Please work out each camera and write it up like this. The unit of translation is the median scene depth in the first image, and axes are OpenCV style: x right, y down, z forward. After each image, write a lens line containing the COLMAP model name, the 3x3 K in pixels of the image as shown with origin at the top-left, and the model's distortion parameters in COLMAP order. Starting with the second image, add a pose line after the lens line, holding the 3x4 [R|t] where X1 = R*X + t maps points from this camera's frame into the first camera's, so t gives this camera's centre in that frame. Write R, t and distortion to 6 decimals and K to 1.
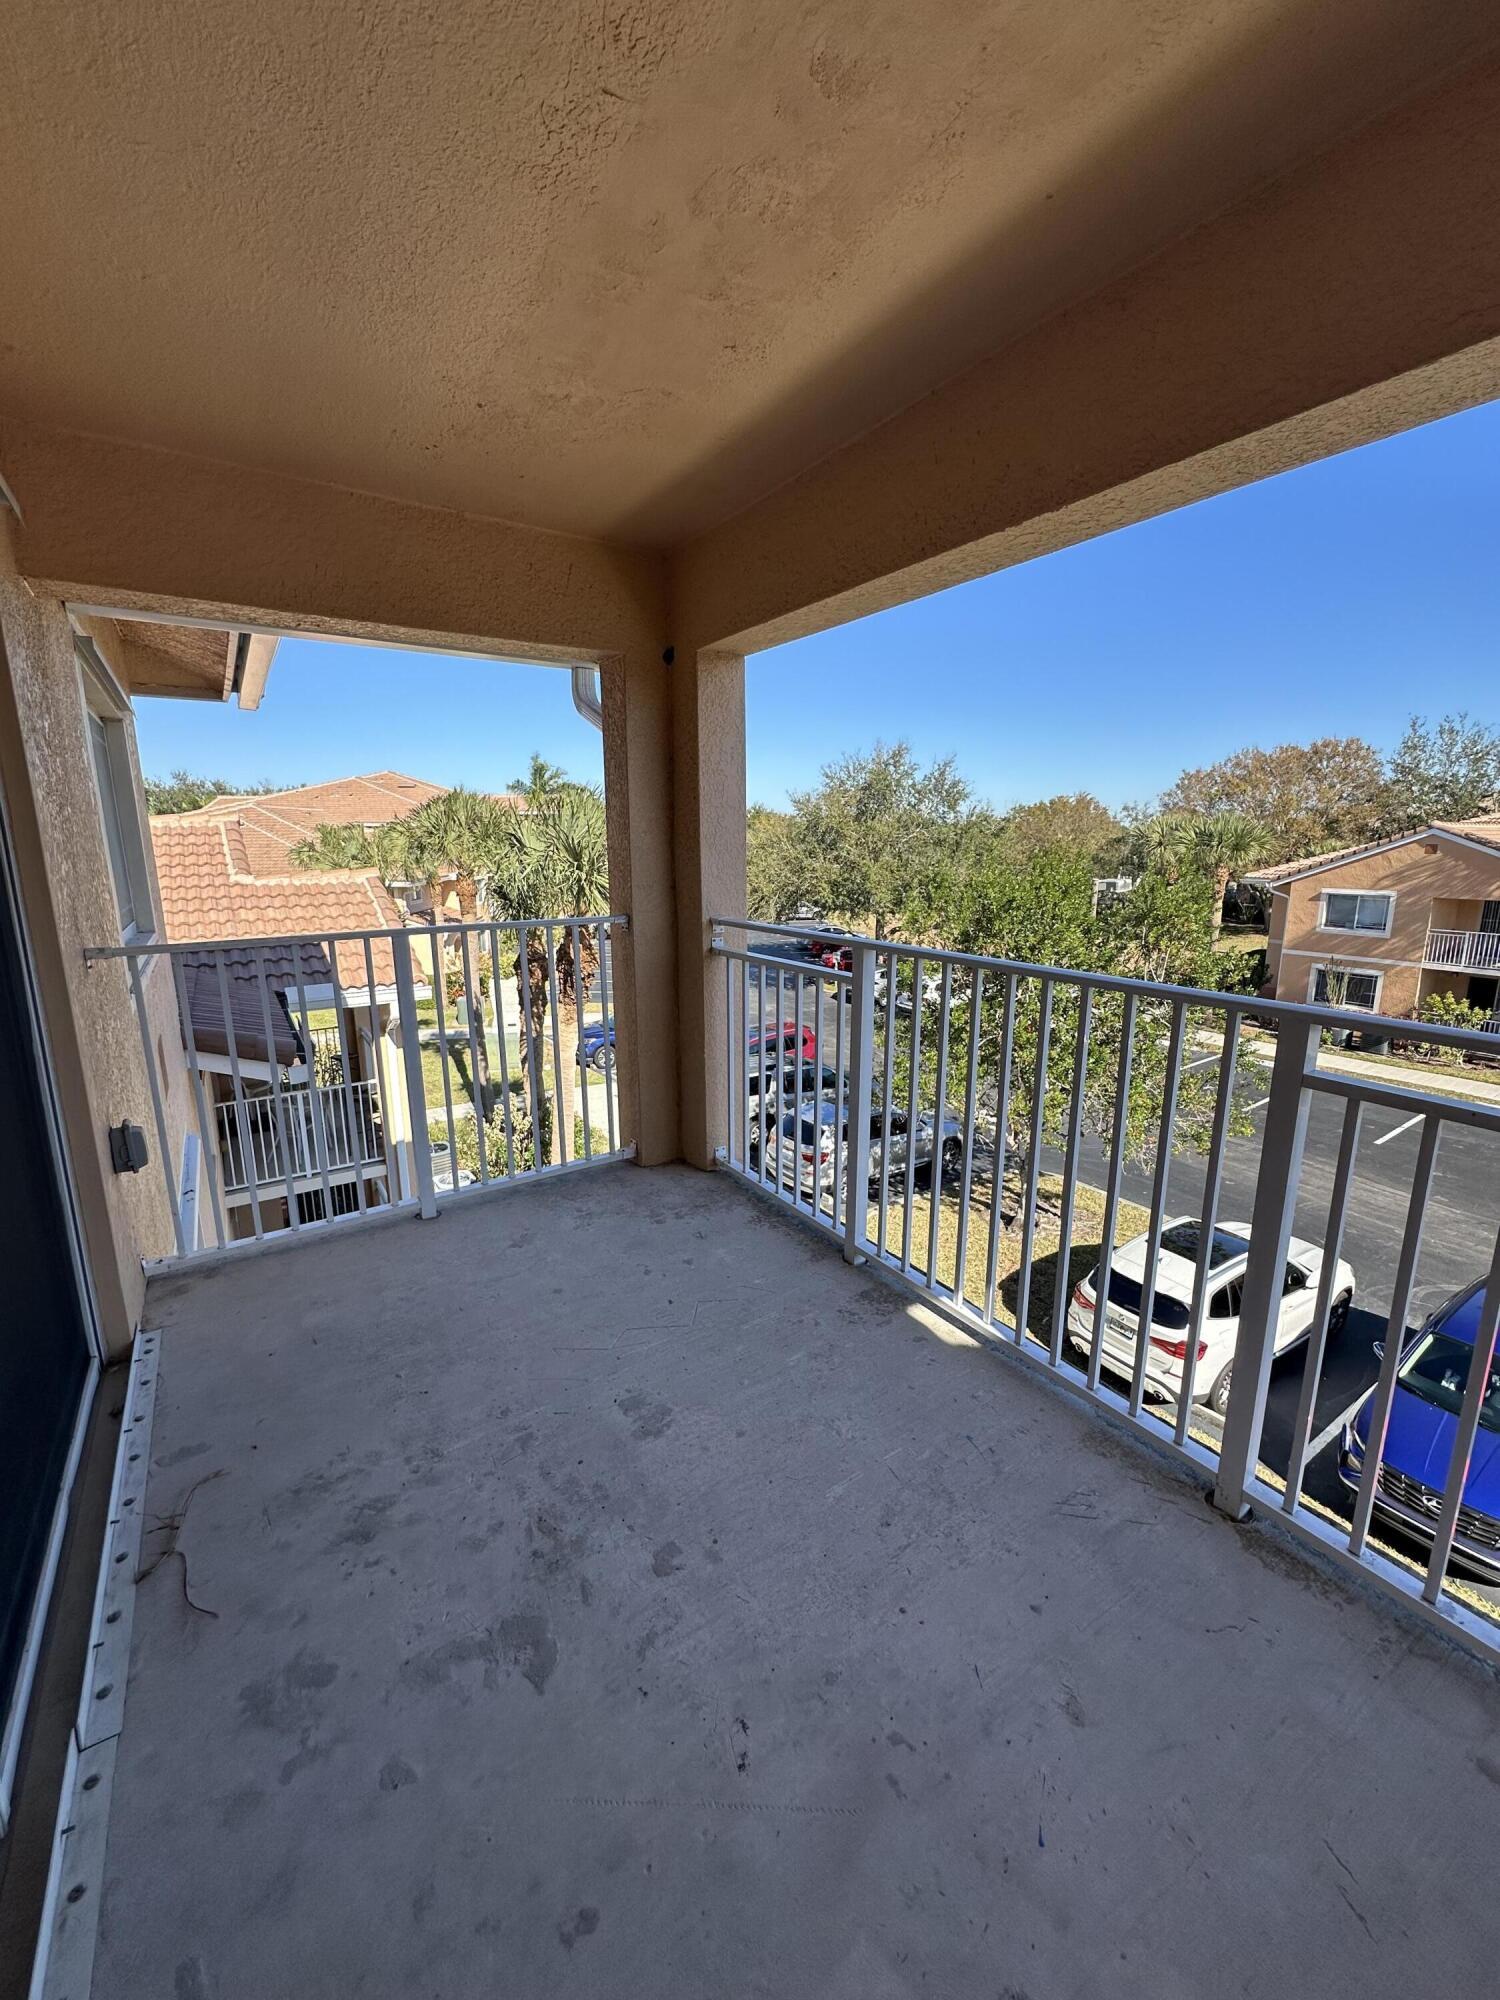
lens RADIAL K [[796.3, 0, 750.0], [0, 796.3, 1000.0], [0, 0, 1]] dist [-0.003331, 0.000784]
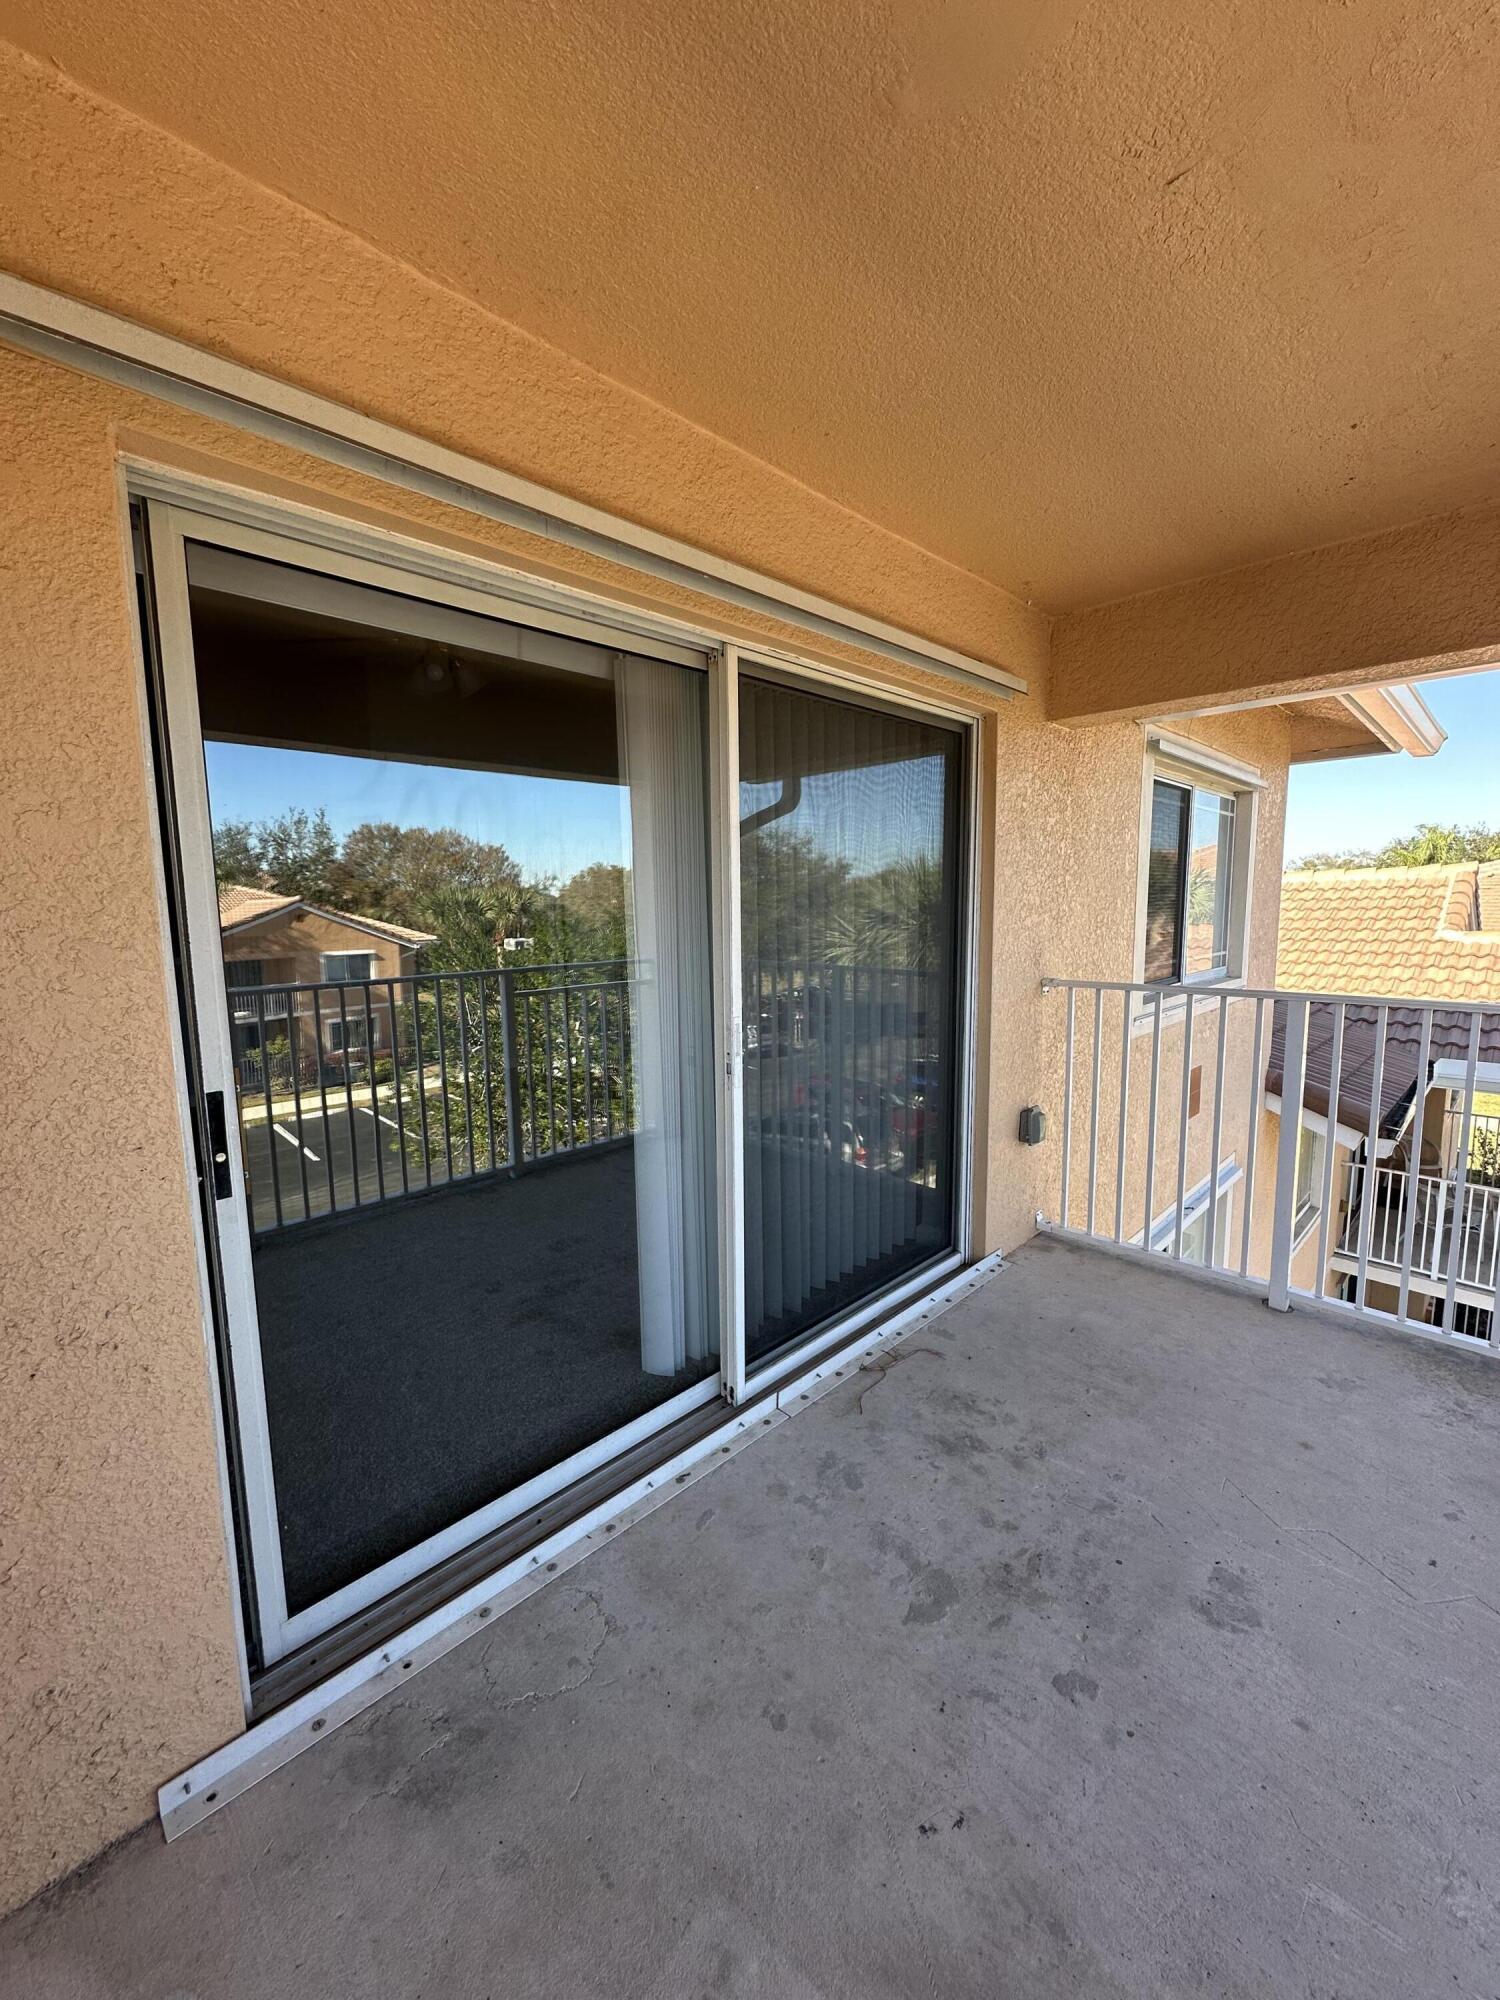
lens RADIAL K [[796.3, 0, 750.0], [0, 796.3, 1000.0], [0, 0, 1]] dist [-0.003331, 0.000784]
pose [[0.199744, 0.122667, -0.972140, 0.465500], [-0.182980, 0.979350, 0.085980, -0.059606], [0.962611, 0.160709, 0.218065, 0.239751]]
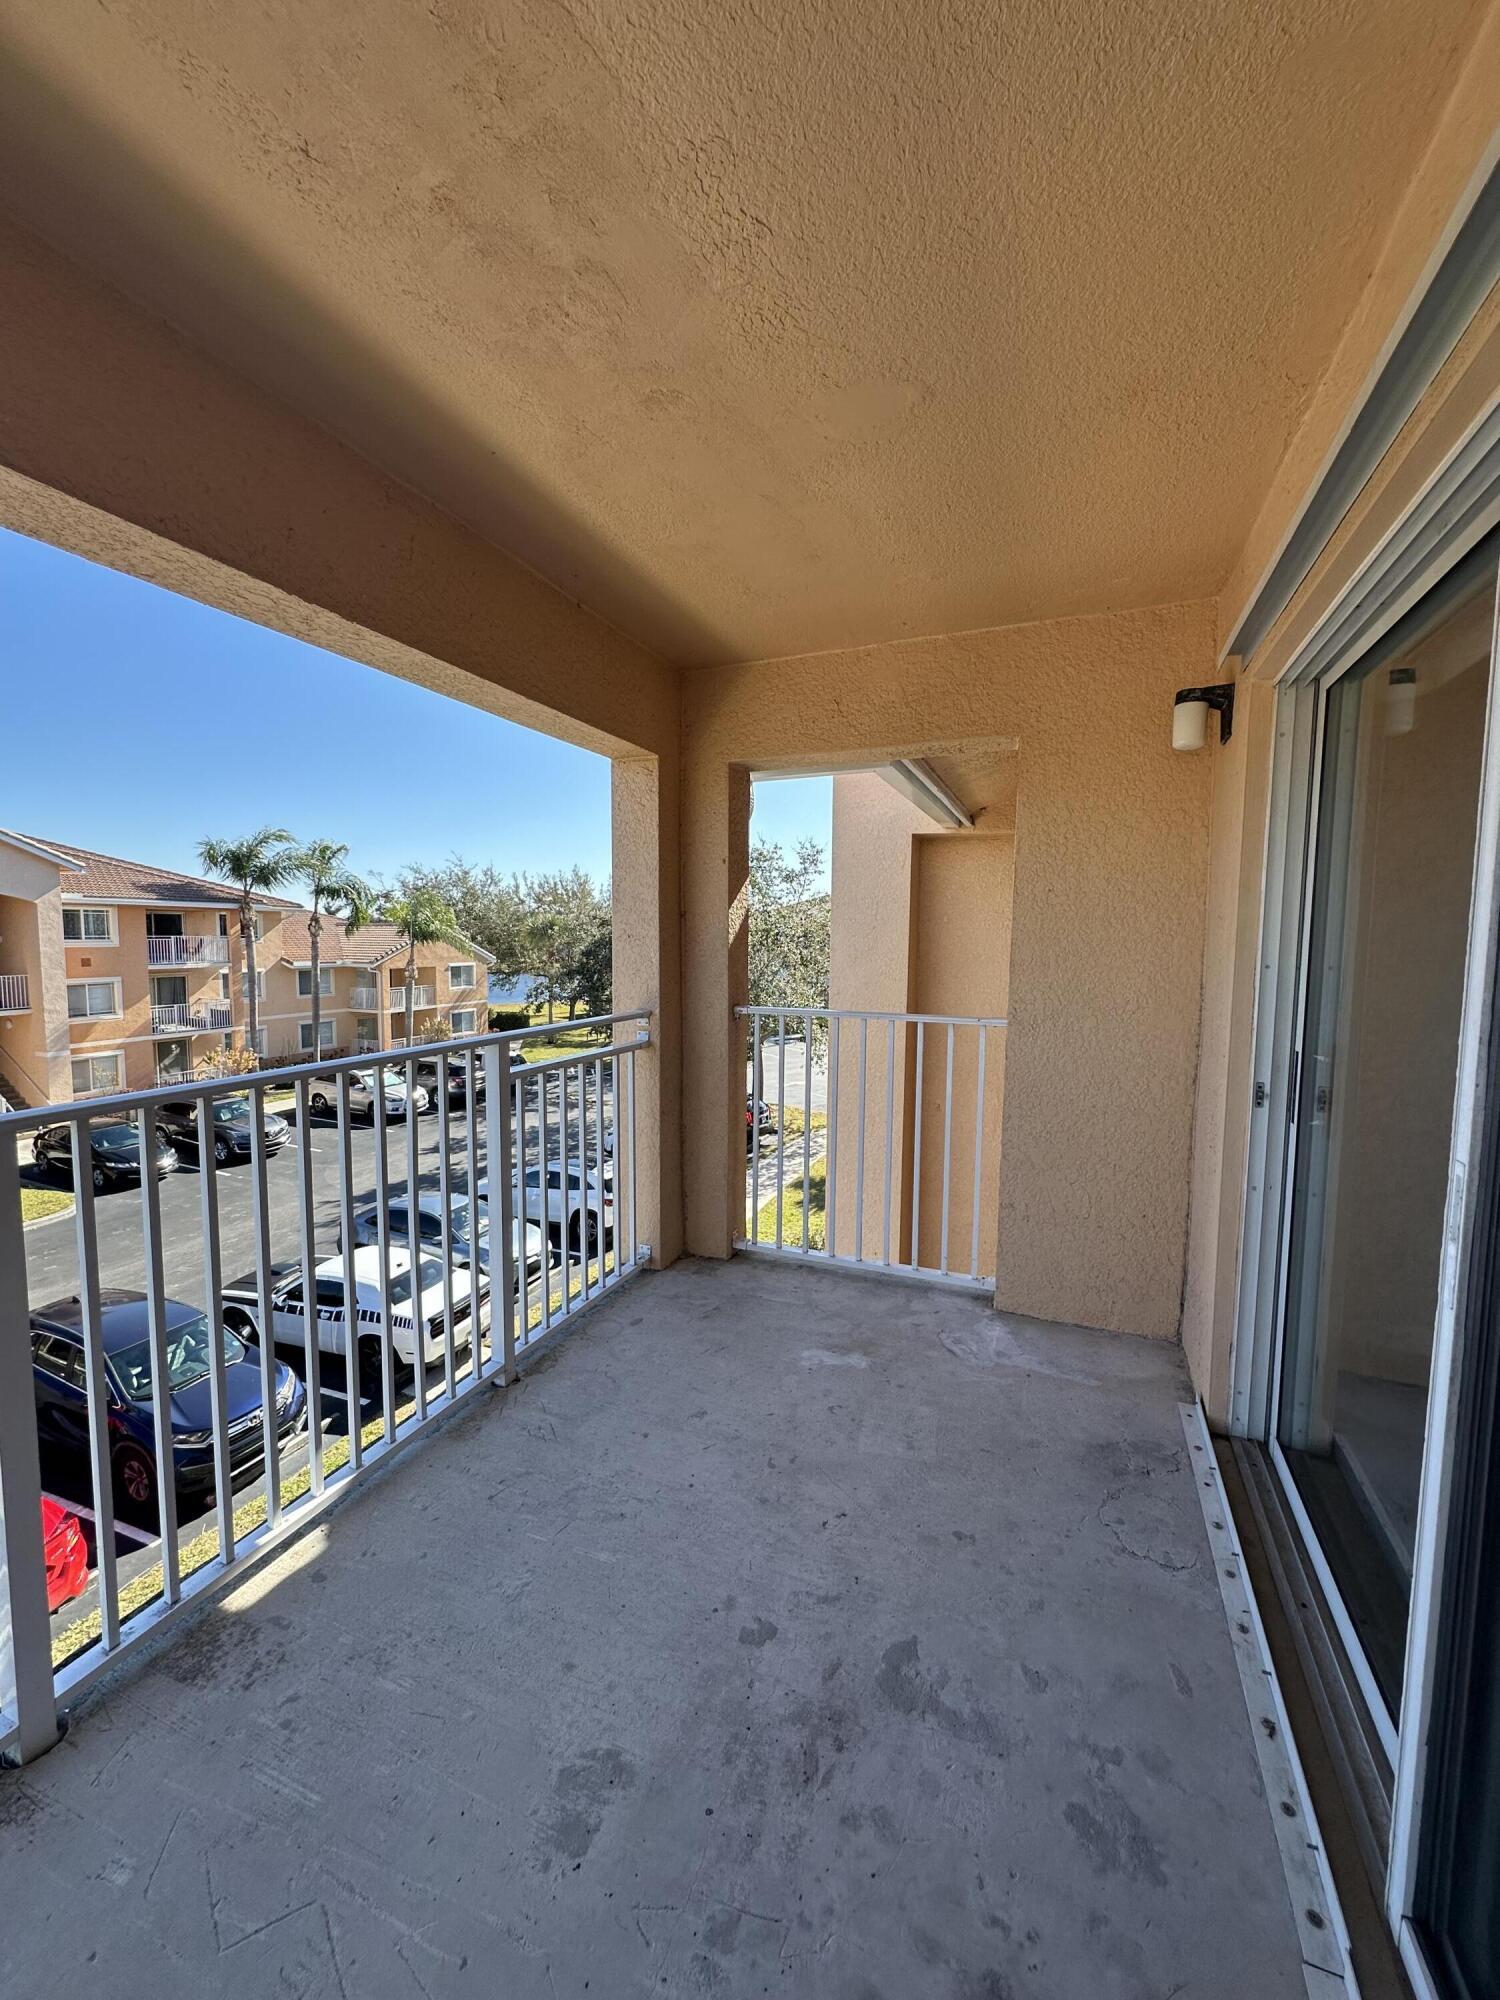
lens RADIAL K [[796.3, 0, 750.0], [0, 796.3, 1000.0], [0, 0, 1]] dist [-0.003331, 0.000784]
pose [[-0.567112, -0.067097, 0.820903, -0.665696], [0.156961, 0.969607, 0.187686, -0.203481], [-0.808547, 0.235288, -0.539344, 1.038687]]
